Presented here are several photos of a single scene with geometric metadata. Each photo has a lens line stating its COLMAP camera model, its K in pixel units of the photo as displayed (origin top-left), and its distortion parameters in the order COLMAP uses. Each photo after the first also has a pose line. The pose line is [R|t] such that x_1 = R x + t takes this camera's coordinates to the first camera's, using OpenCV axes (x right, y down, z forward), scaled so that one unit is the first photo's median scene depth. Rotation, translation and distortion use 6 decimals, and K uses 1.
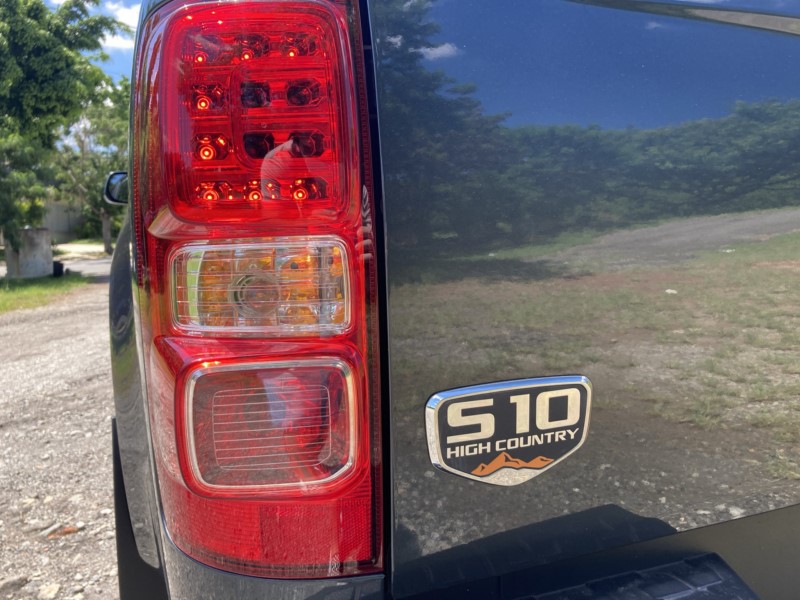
lens RADIAL K [[661.1, 0, 396.1], [0, 661.1, 284.0], [0, 0, 1]] dist [0.012048, 0.004069]
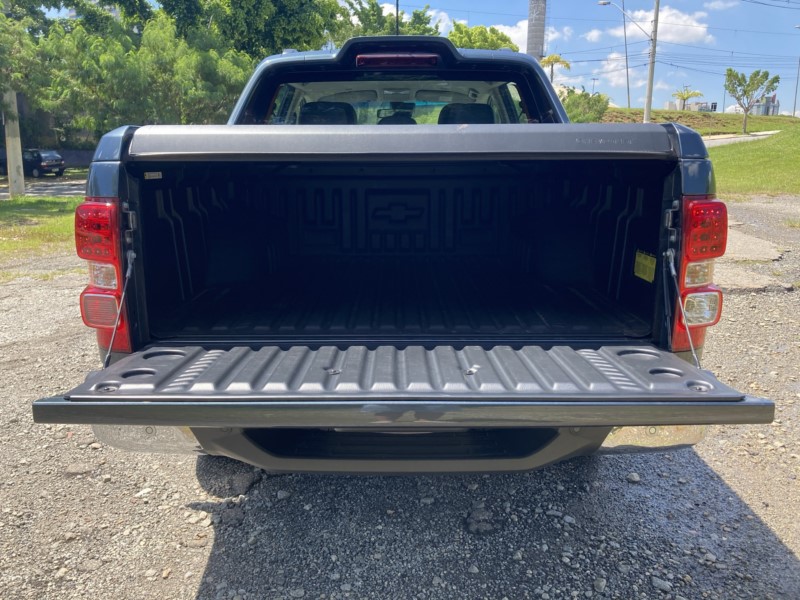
lens RADIAL K [[661.1, 0, 396.1], [0, 661.1, 284.0], [0, 0, 1]] dist [0.012048, 0.004069]
pose [[0.937466, 0.103328, -0.332388, 0.240862], [-0.060802, 0.988853, 0.135914, -0.050790], [0.342726, -0.107204, 0.933298, -0.182180]]
